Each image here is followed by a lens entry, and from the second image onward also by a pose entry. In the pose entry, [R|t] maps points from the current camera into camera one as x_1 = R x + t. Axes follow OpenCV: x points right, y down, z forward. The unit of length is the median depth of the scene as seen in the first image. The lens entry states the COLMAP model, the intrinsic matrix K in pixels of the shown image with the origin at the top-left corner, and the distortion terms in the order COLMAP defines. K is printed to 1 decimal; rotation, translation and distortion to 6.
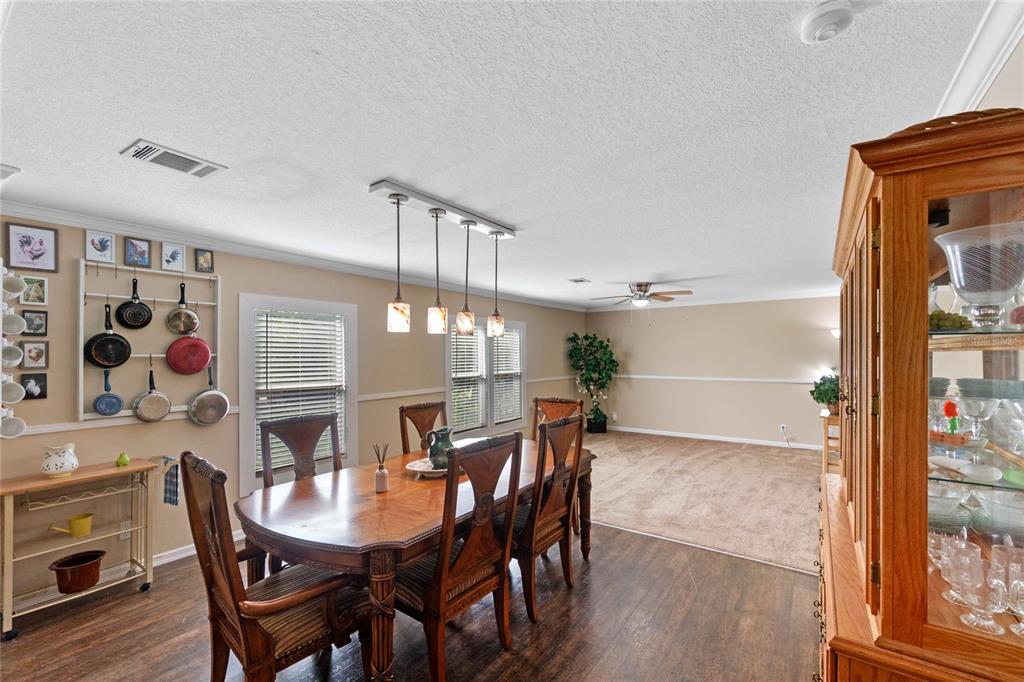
lens RADIAL K [[444.6, 0, 510.3], [0, 444.6, 350.4], [0, 0, 1]] dist [-0.002230, -0.000252]
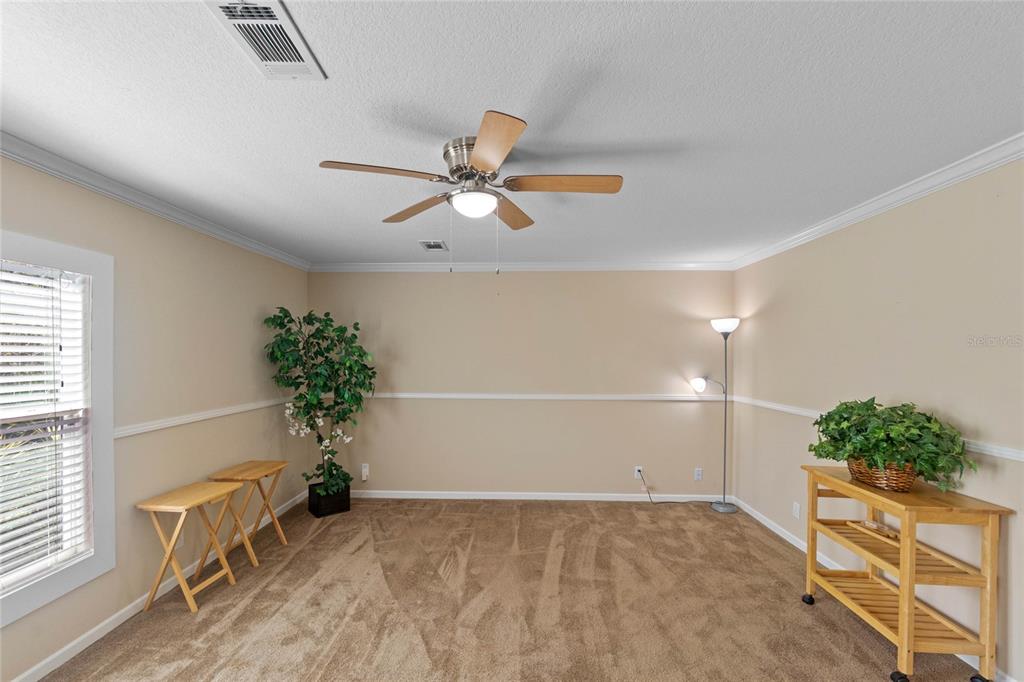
lens RADIAL K [[444.6, 0, 510.3], [0, 444.6, 350.4], [0, 0, 1]] dist [-0.002230, -0.000252]
pose [[0.832303, 0.010708, 0.554218, 0.086070], [-0.013004, 0.999915, 0.000209, 0.002312], [-0.554169, -0.007381, 0.832372, 0.479551]]
